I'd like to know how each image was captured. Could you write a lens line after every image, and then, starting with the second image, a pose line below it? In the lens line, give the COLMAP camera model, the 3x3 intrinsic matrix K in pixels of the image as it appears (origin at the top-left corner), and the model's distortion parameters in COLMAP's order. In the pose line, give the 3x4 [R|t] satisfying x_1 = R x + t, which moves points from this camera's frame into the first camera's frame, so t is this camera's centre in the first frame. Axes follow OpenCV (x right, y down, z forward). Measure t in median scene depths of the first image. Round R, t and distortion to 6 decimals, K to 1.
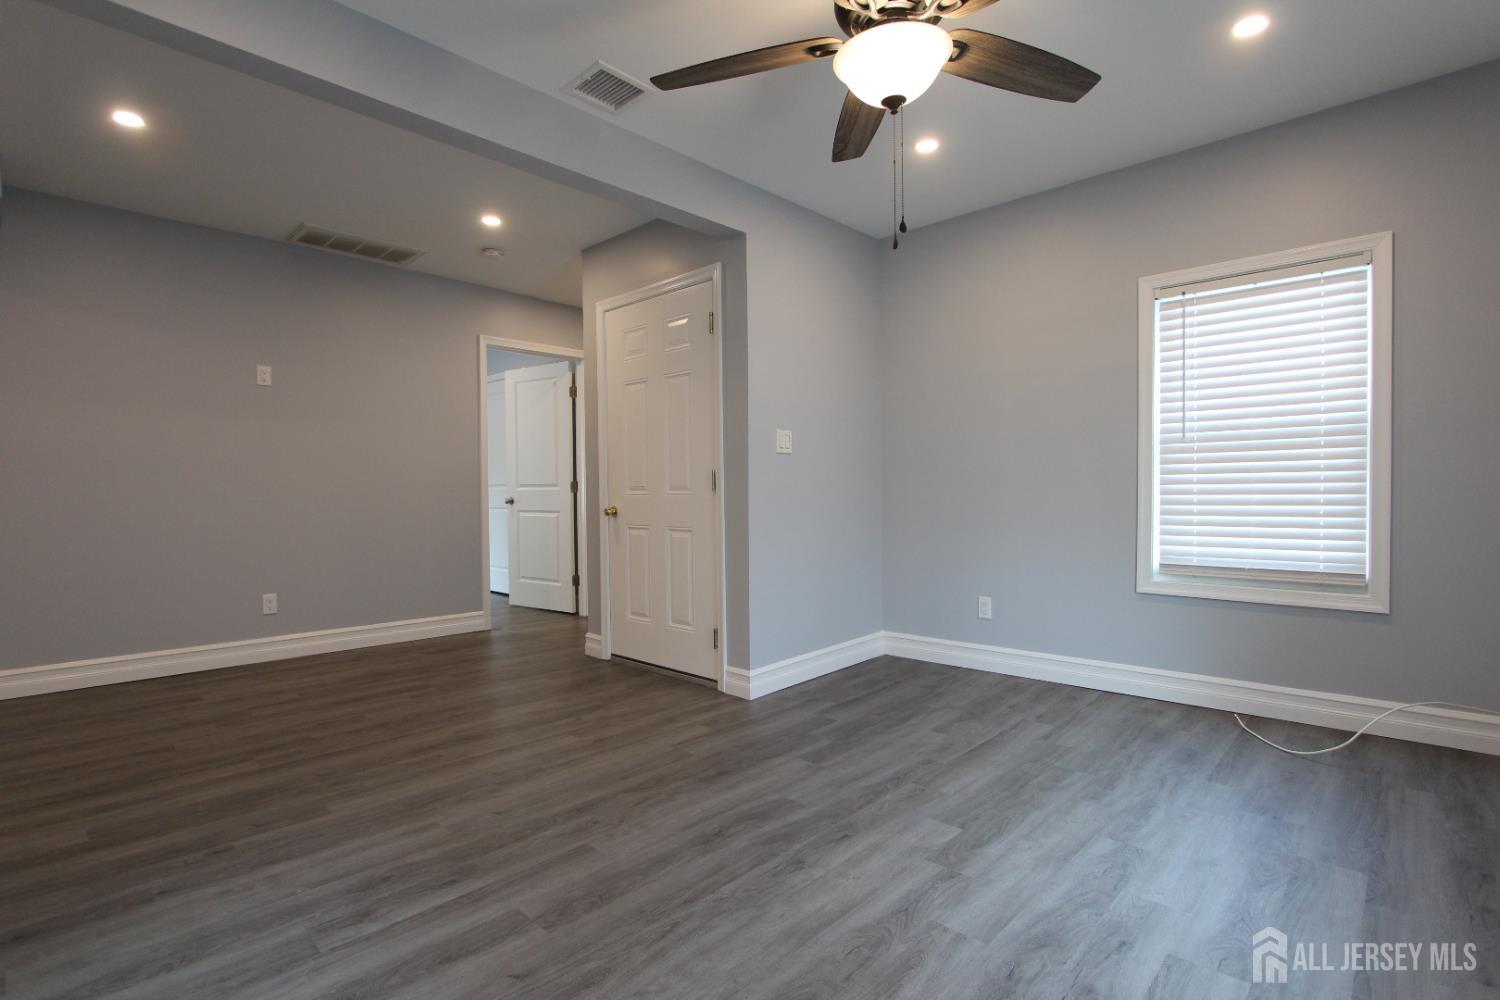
lens RADIAL K [[696.0, 0, 745.4], [0, 696.0, 499.7], [0, 0, 1]] dist [-0.018515, -0.000612]
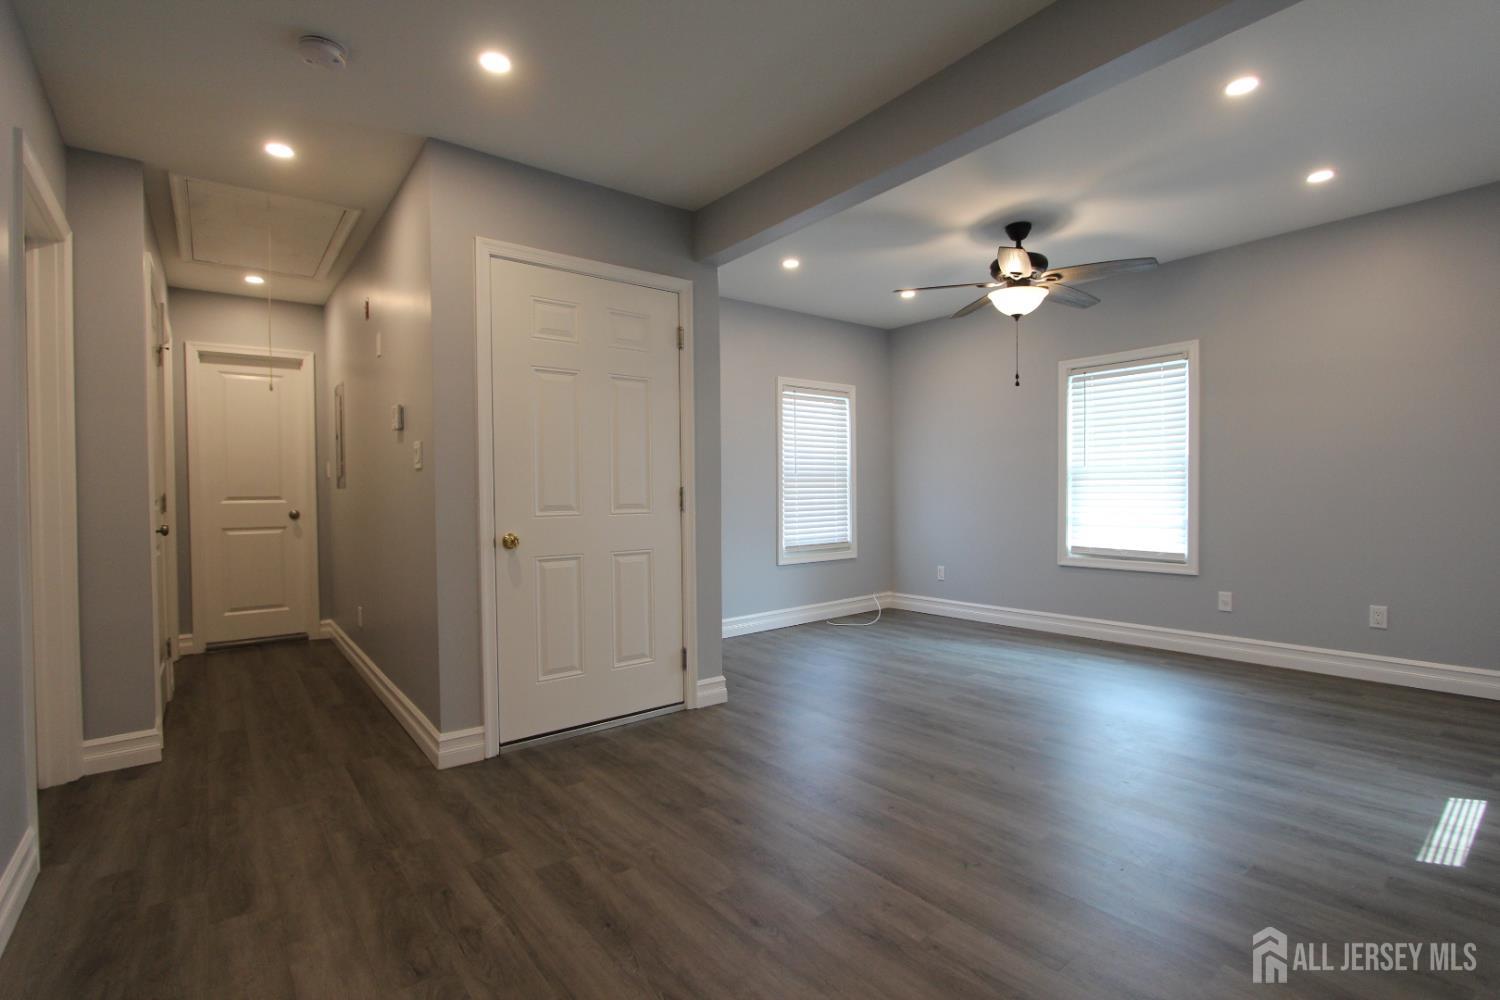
lens RADIAL K [[696.0, 0, 748.9], [0, 696.0, 499.9], [0, 0, 1]] dist [-0.018515, -0.000612]
pose [[0.141175, -0.008735, 0.989946, -1.279995], [0.015105, 0.999864, 0.006669, -0.040496], [-0.989869, 0.014012, 0.141287, 0.975704]]
